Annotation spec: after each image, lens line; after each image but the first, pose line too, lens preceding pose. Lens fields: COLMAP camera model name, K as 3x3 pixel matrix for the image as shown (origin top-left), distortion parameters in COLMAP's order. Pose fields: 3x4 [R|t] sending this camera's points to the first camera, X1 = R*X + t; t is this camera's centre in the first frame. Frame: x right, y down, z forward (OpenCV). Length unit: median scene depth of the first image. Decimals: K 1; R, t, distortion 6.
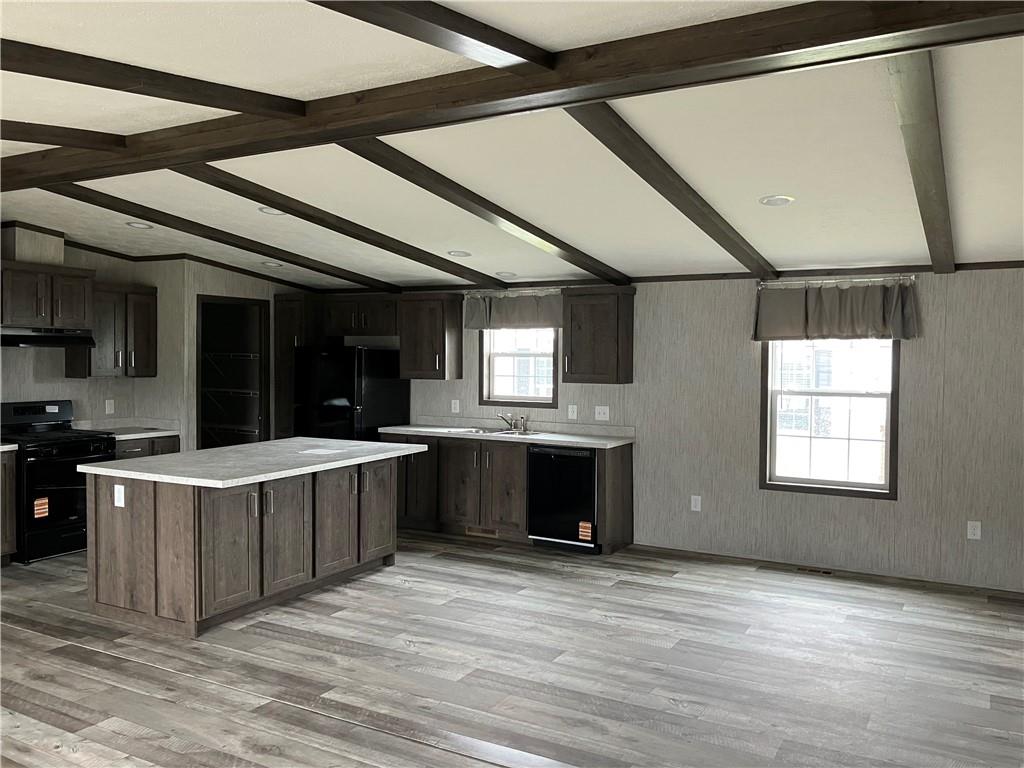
lens RADIAL K [[835.9, 0, 504.9], [0, 835.9, 379.4], [0, 0, 1]] dist [0.019857, -0.017586]
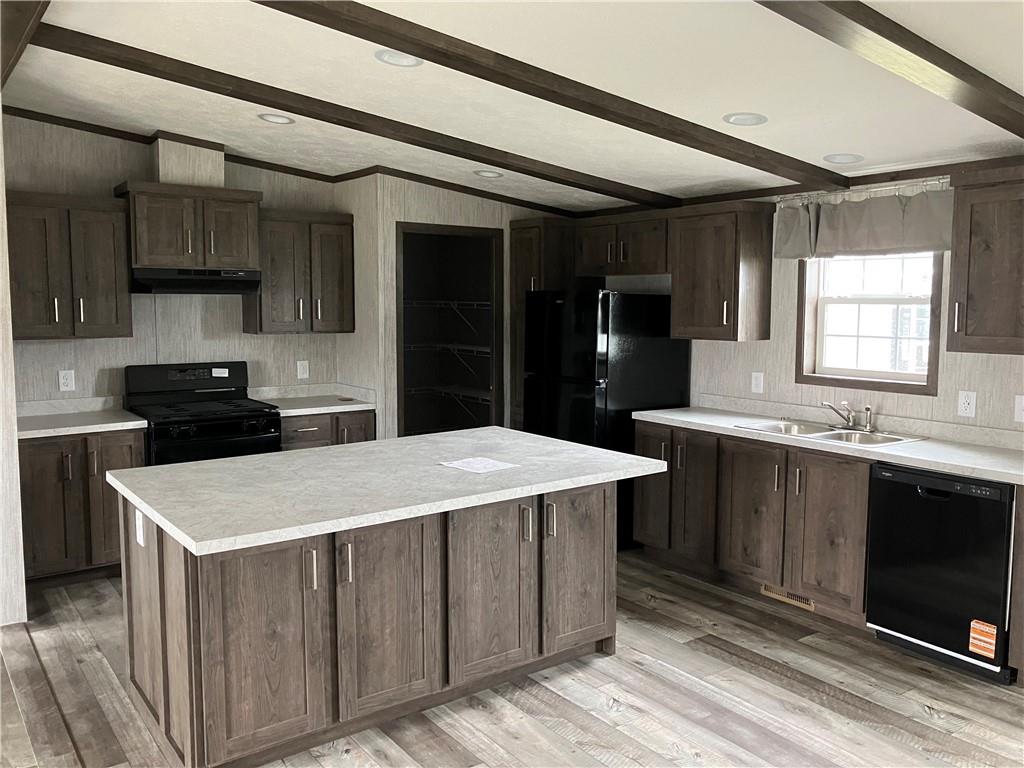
lens RADIAL K [[836.6, 0, 509.1], [0, 836.6, 380.3], [0, 0, 1]] dist [0.053723, -0.081299]
pose [[0.910642, 0.033474, -0.411838, 0.040880], [-0.007595, 0.997901, 0.064316, -0.012002], [0.413127, -0.055441, 0.908984, 0.433980]]
